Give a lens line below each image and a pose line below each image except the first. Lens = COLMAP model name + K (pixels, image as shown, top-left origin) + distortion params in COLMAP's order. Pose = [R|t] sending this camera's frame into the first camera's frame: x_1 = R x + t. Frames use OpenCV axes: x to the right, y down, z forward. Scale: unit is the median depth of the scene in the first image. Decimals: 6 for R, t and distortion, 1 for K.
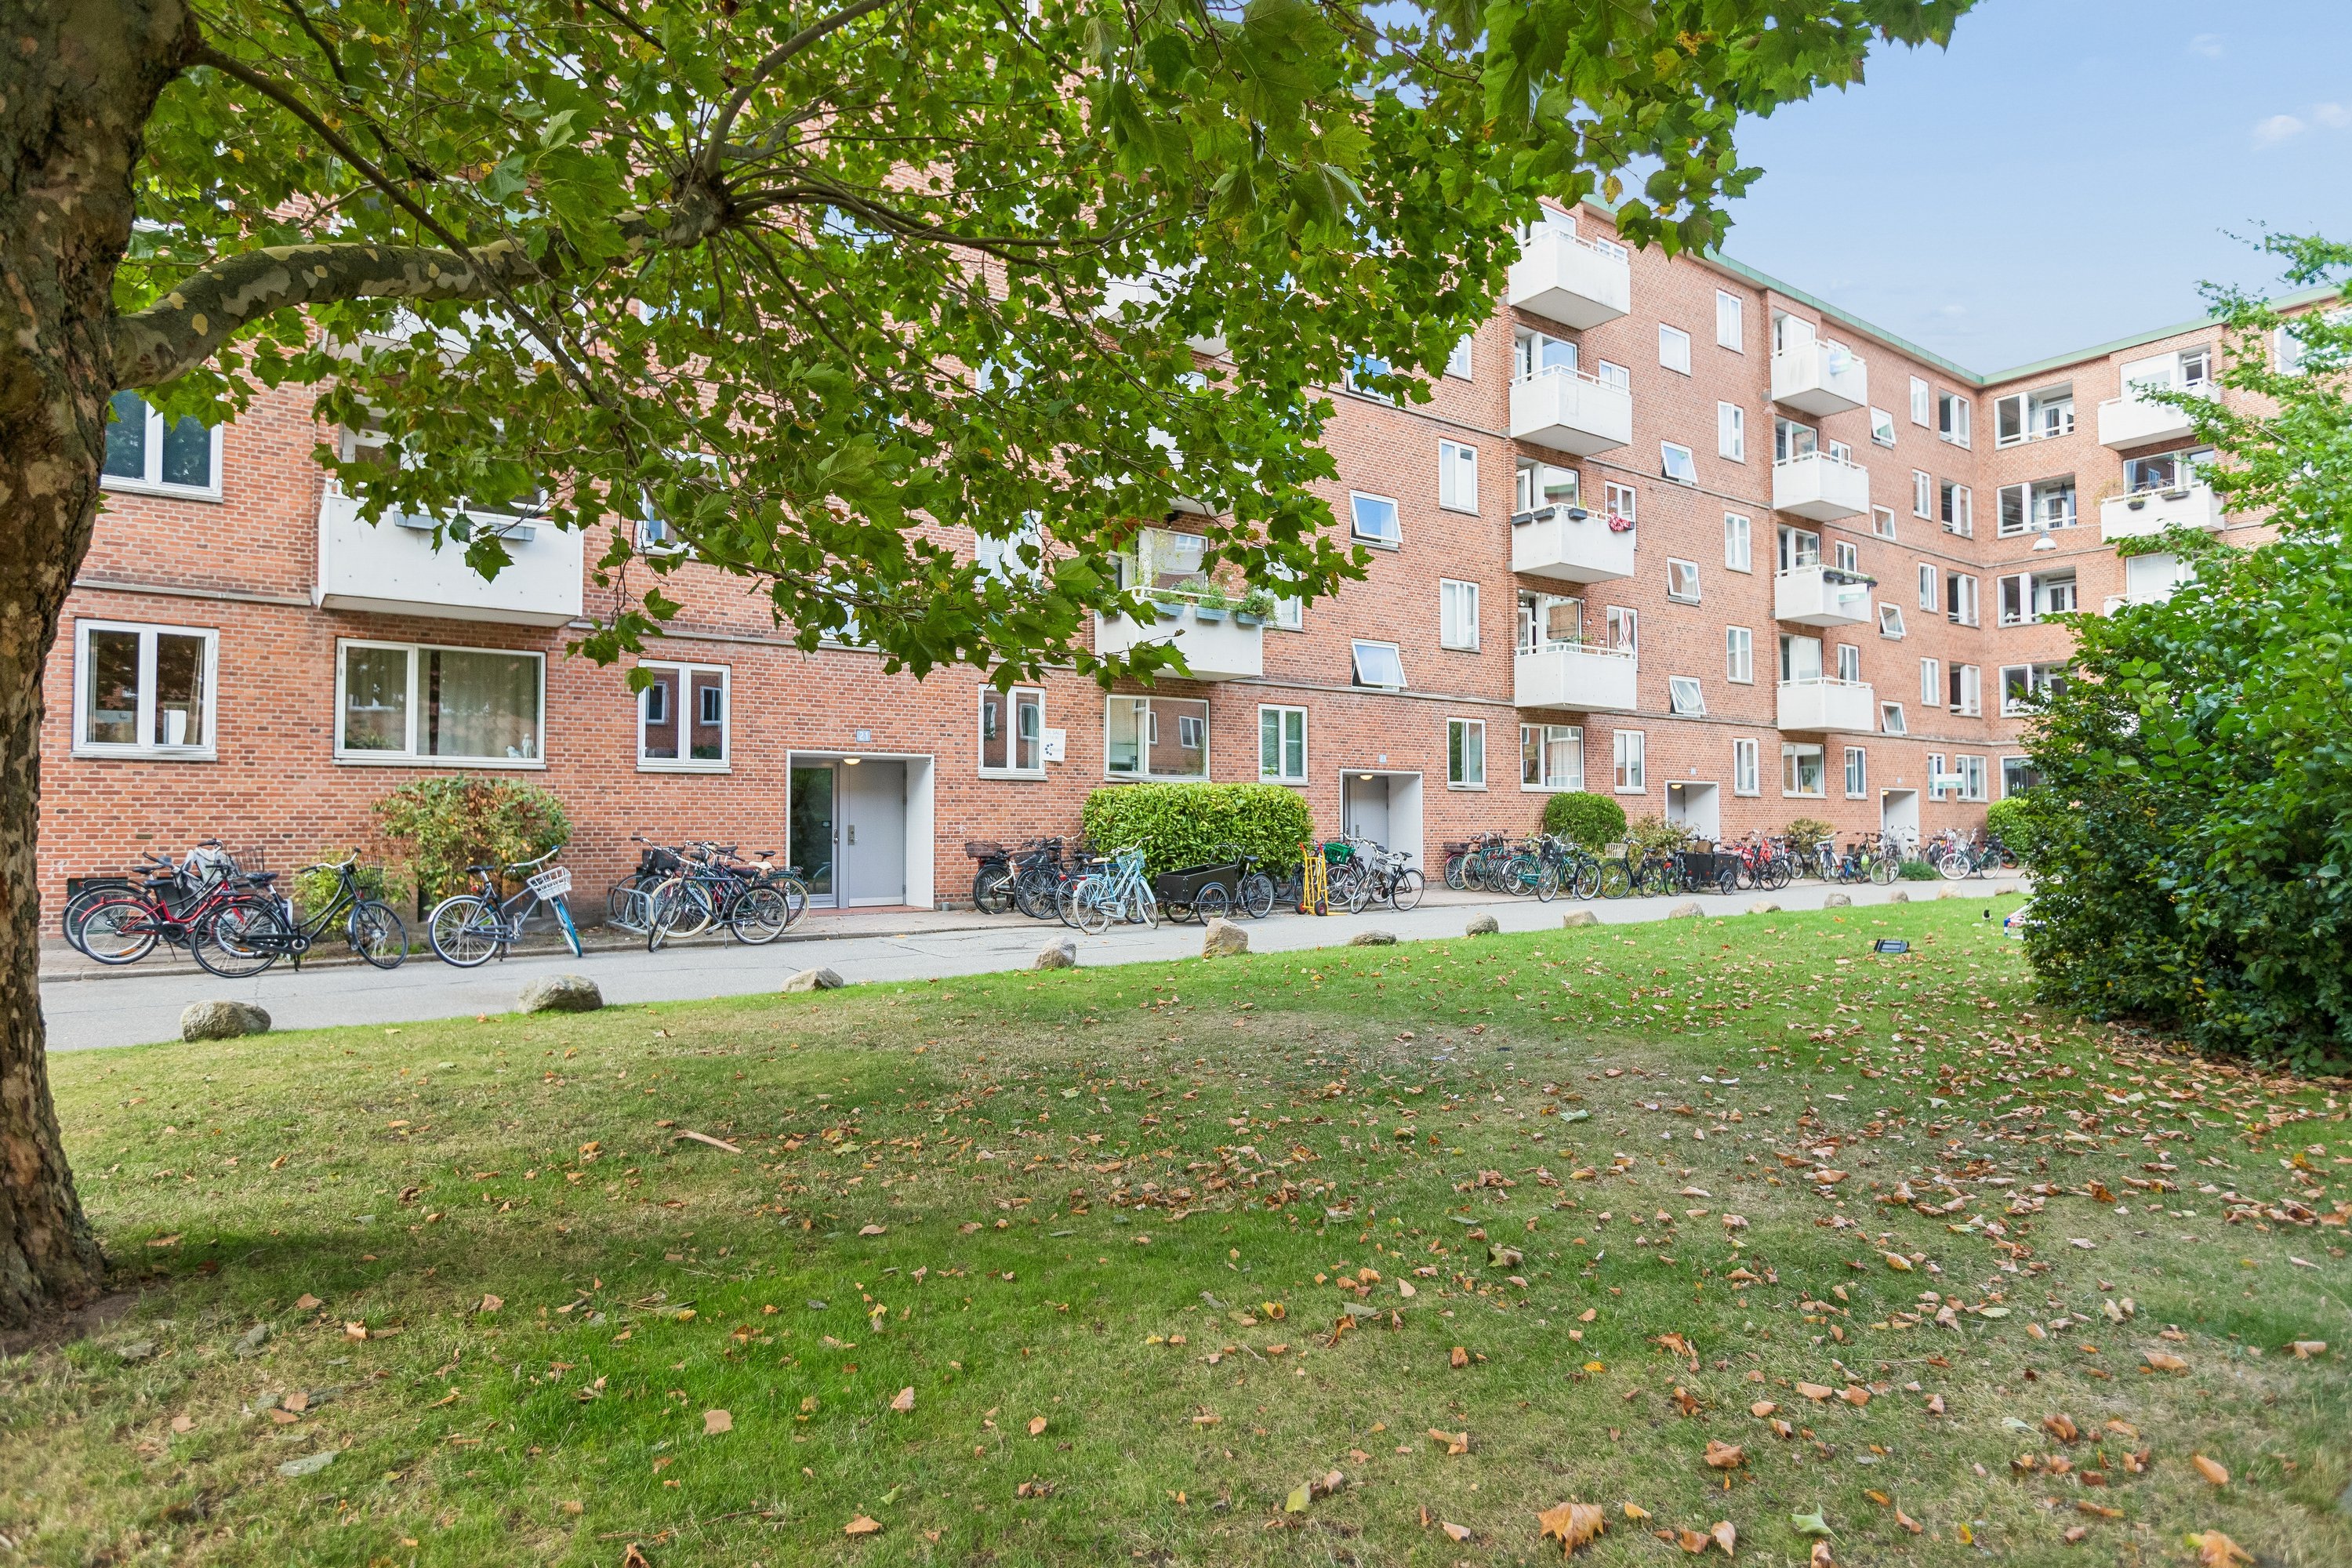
lens RADIAL K [[696.4, 0, 1175.8], [0, 696.4, 816.5], [0, 0, 1]] dist [0.000683, 0.000009]
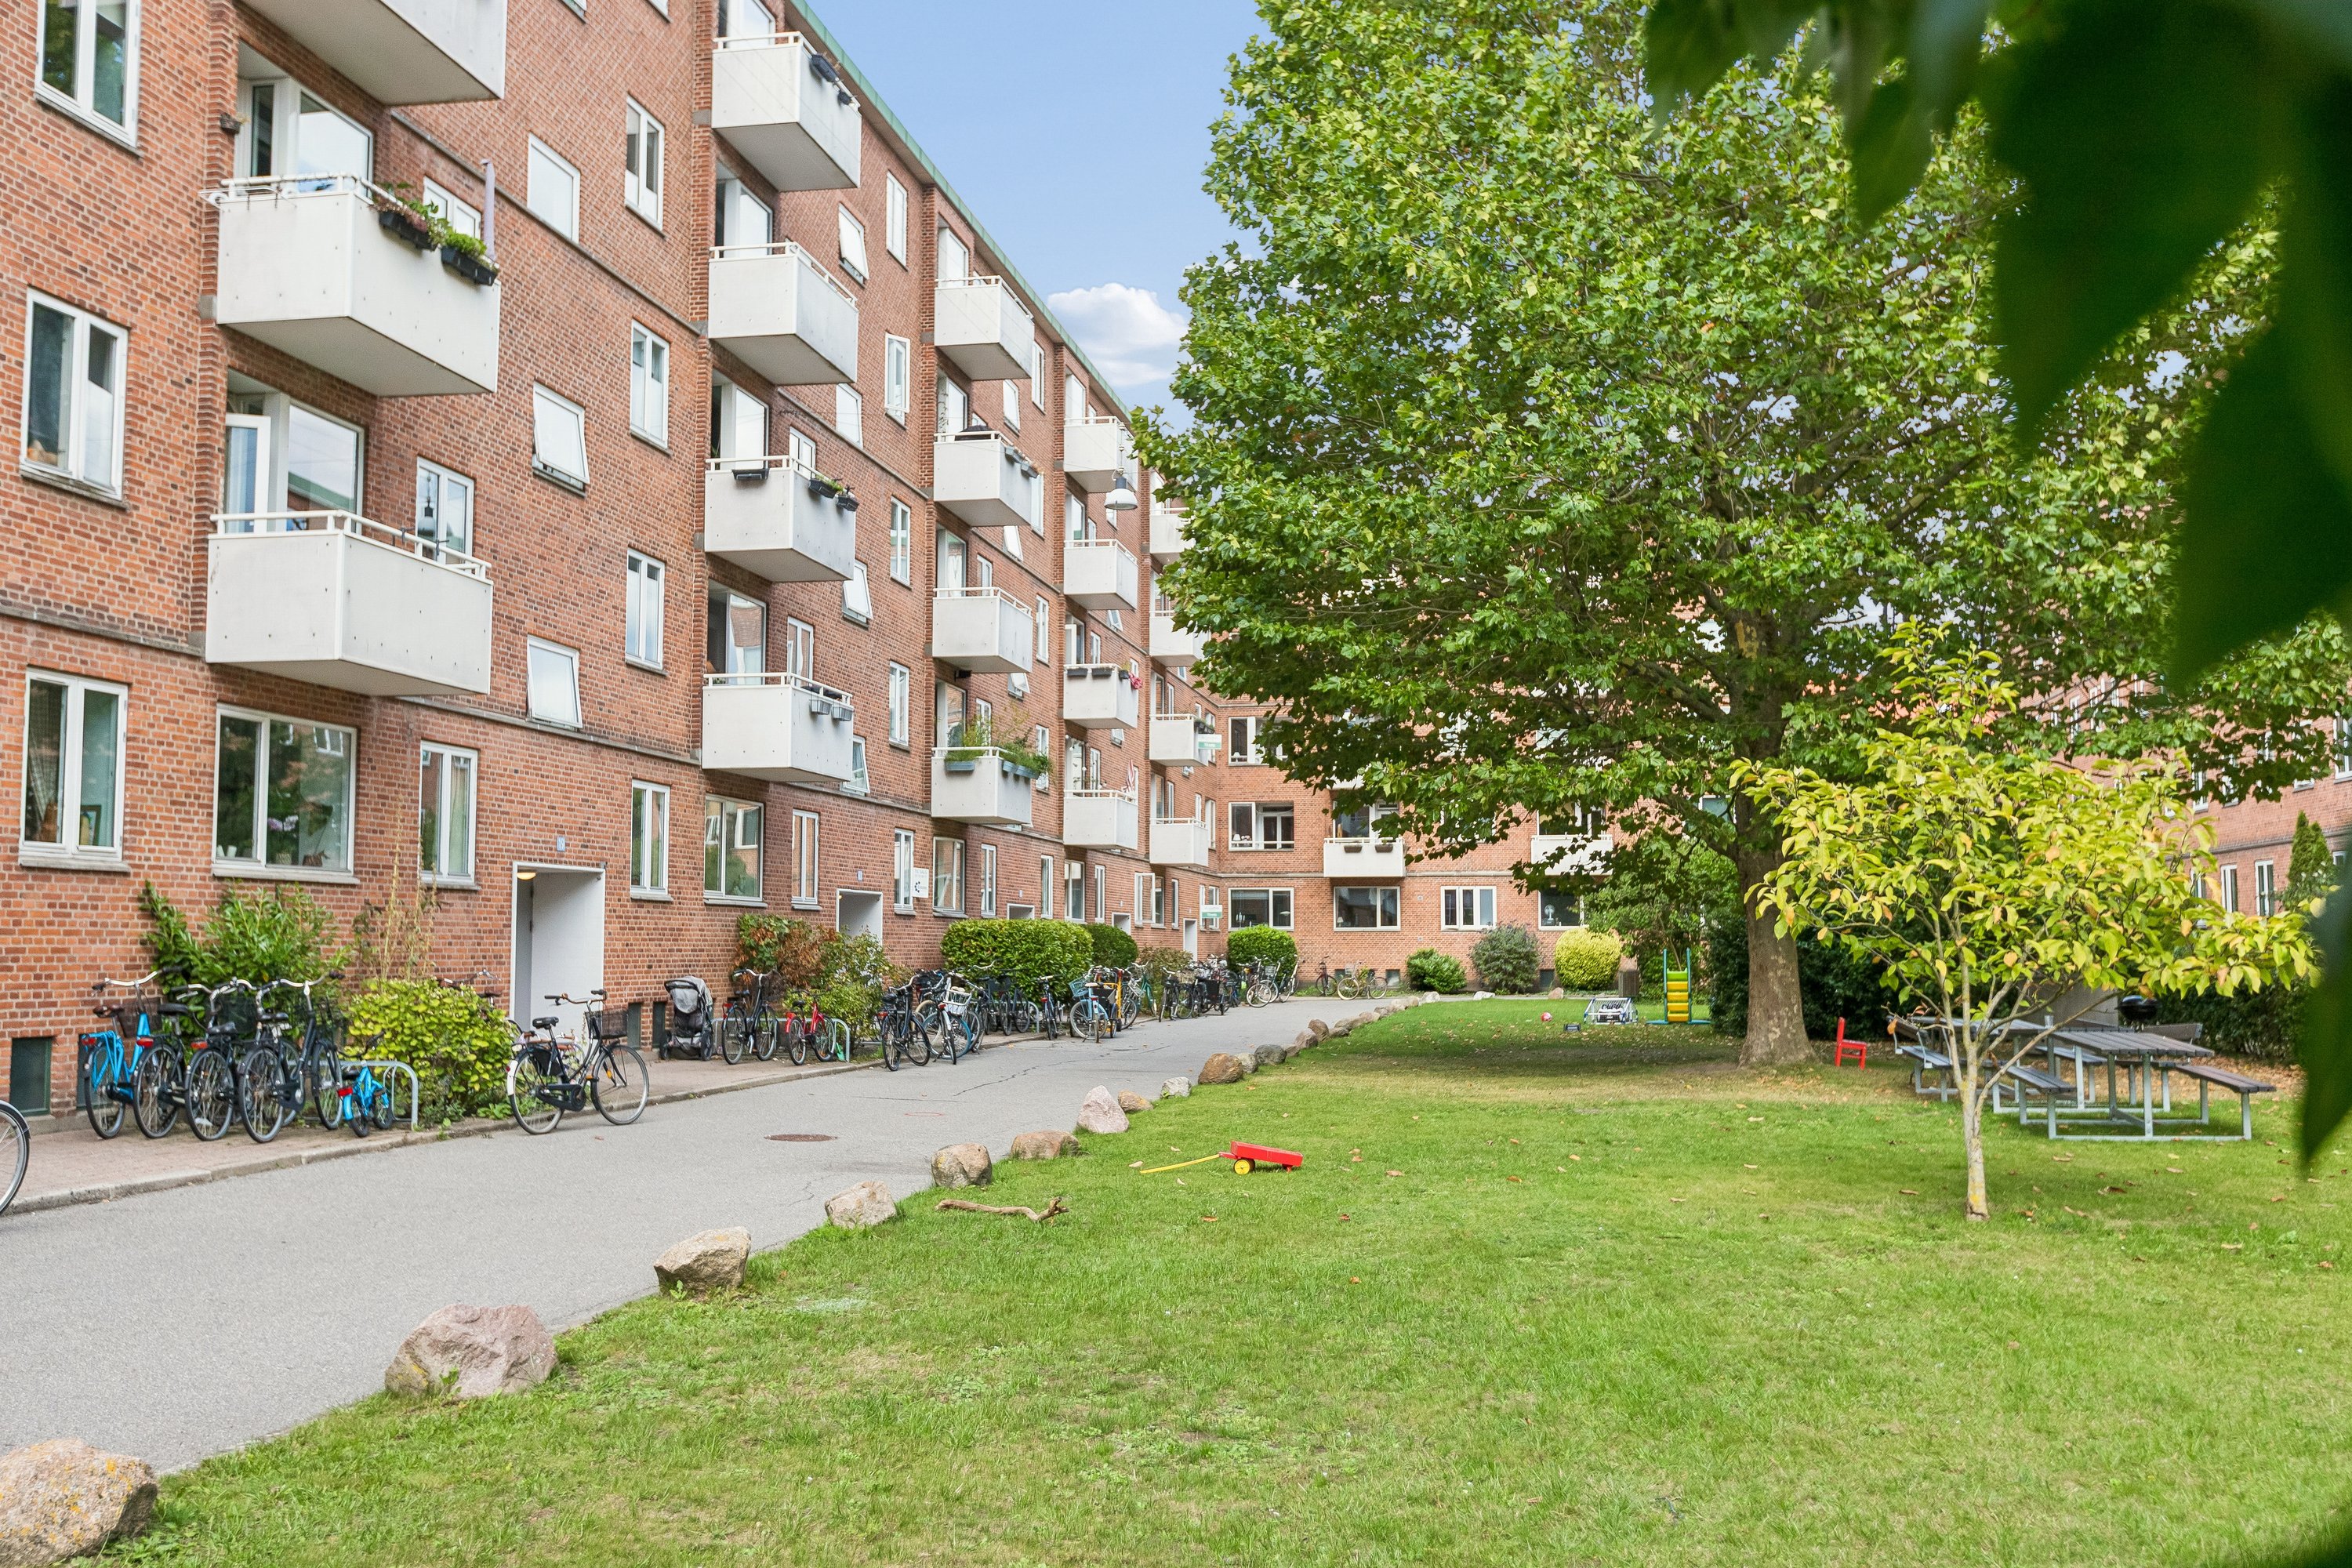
lens RADIAL K [[2172.1, 0, 1176.0], [0, 2172.1, 784.0], [0, 0, 1]] dist [-0.003686, -0.002958]
pose [[0.529141, 0.063387, 0.846163, -0.949097], [-0.002898, 0.997335, -0.072899, -0.003267], [-0.848529, 0.036122, 0.527914, -0.384706]]
